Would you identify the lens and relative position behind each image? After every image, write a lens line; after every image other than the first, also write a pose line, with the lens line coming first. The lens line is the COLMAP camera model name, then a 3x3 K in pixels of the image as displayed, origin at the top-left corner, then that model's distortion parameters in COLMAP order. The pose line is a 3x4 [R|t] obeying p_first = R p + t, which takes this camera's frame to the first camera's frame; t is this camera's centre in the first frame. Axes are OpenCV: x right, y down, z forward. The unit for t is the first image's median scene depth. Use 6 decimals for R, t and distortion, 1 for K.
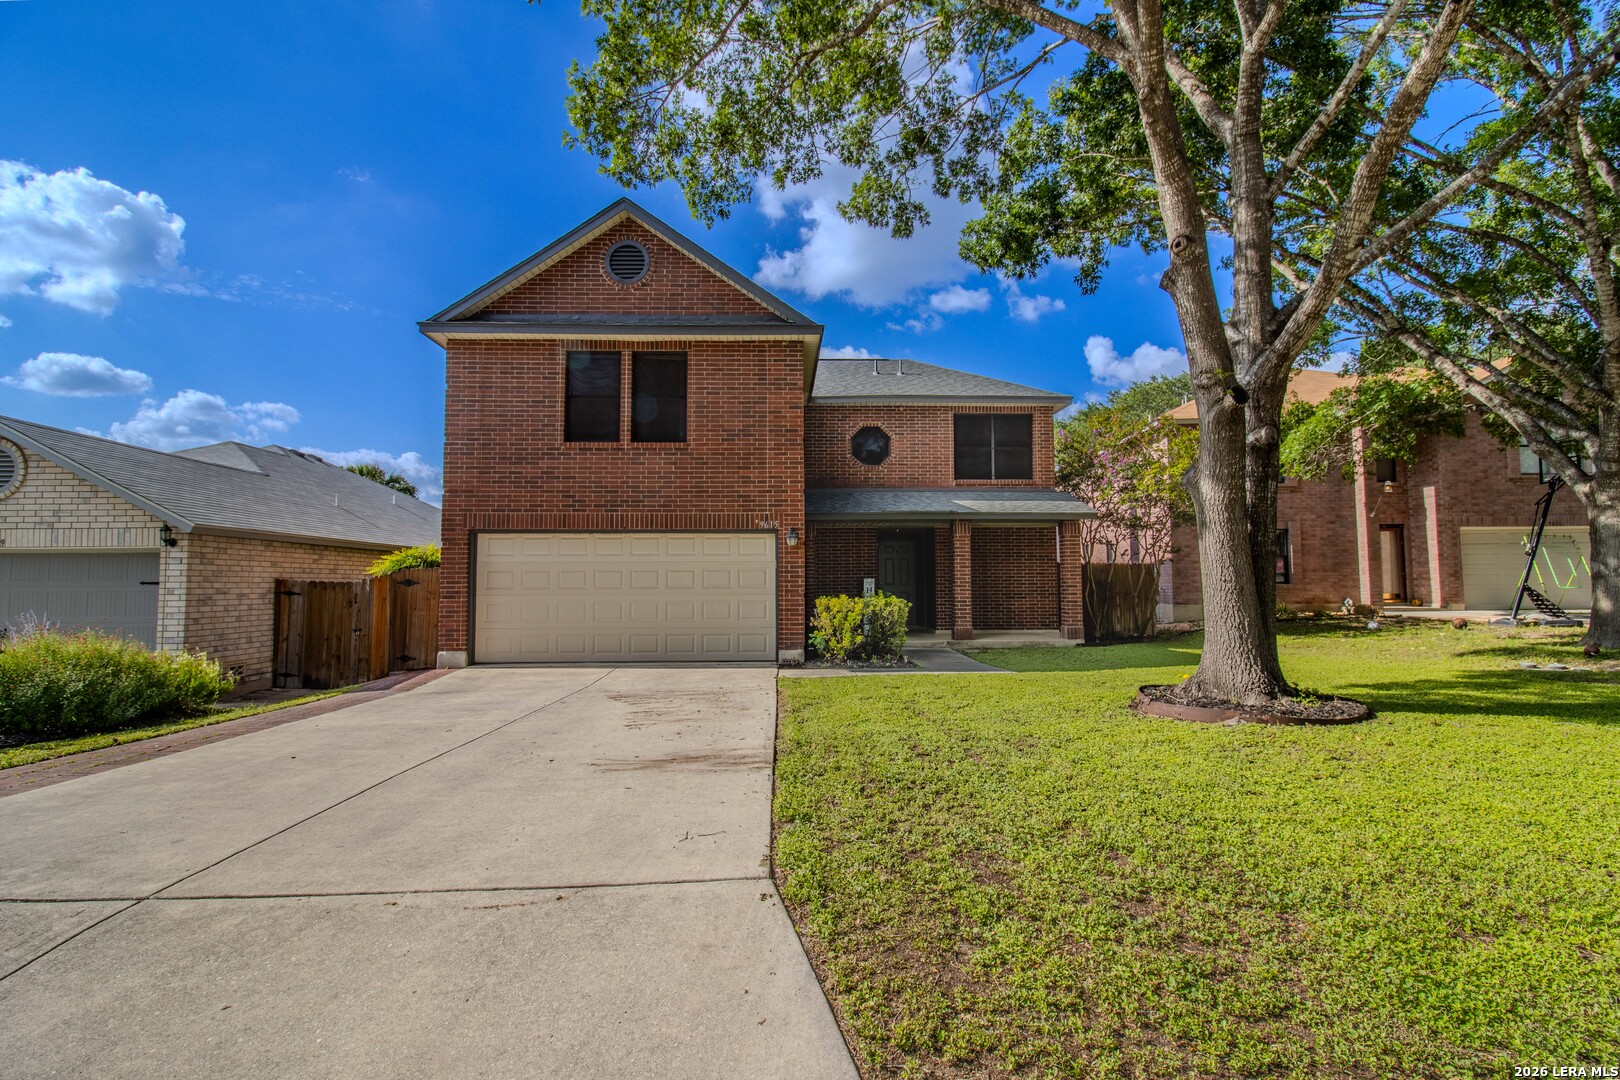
lens RADIAL K [[753.0, 0, 802.9], [0, 753.0, 540.6], [0, 0, 1]] dist [-0.013340, -0.005766]
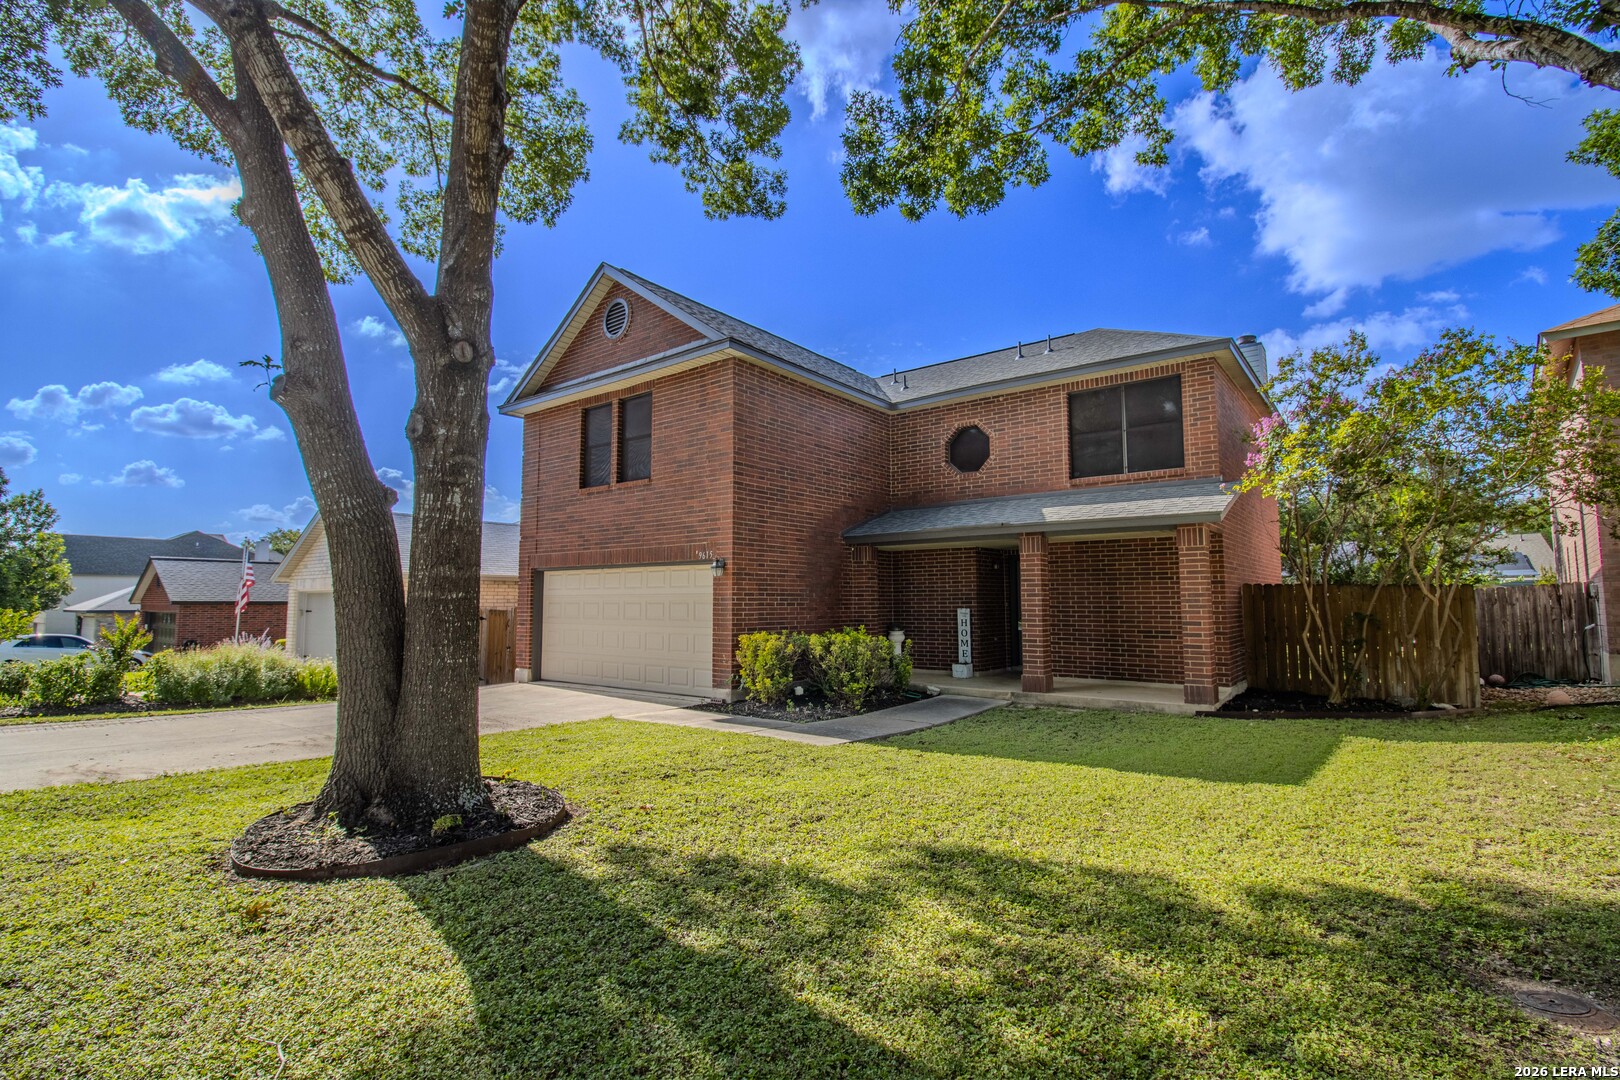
lens RADIAL K [[753.0, 0, 805.1], [0, 753.0, 544.3], [0, 0, 1]] dist [-0.013340, -0.005766]
pose [[0.770299, -0.046249, -0.636003, 0.653125], [0.033354, 0.998923, -0.032243, 0.000385], [0.636810, 0.003624, 0.771013, 0.335051]]
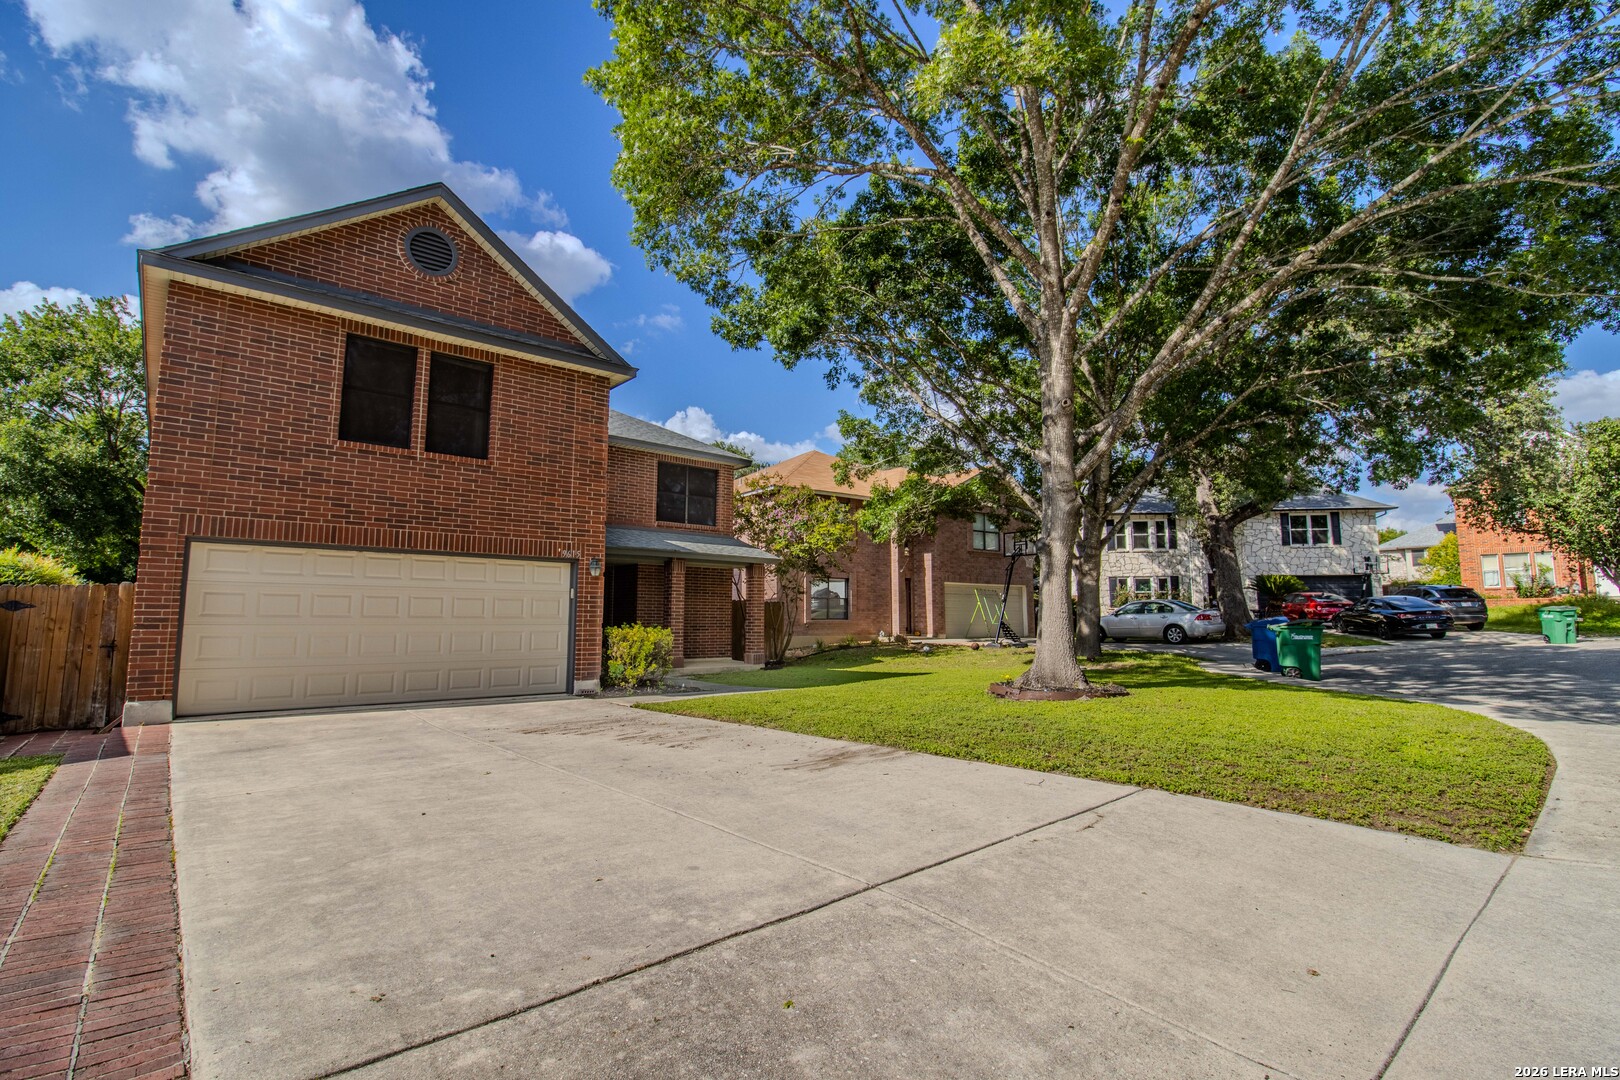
lens RADIAL K [[753.0, 0, 770.8], [0, 753.0, 542.0], [0, 0, 1]] dist [-0.013340, -0.005766]
pose [[0.788862, 0.069962, 0.610575, -0.436557], [-0.039710, 0.997226, -0.062960, 0.014855], [-0.613286, 0.025421, 0.789452, 0.054831]]
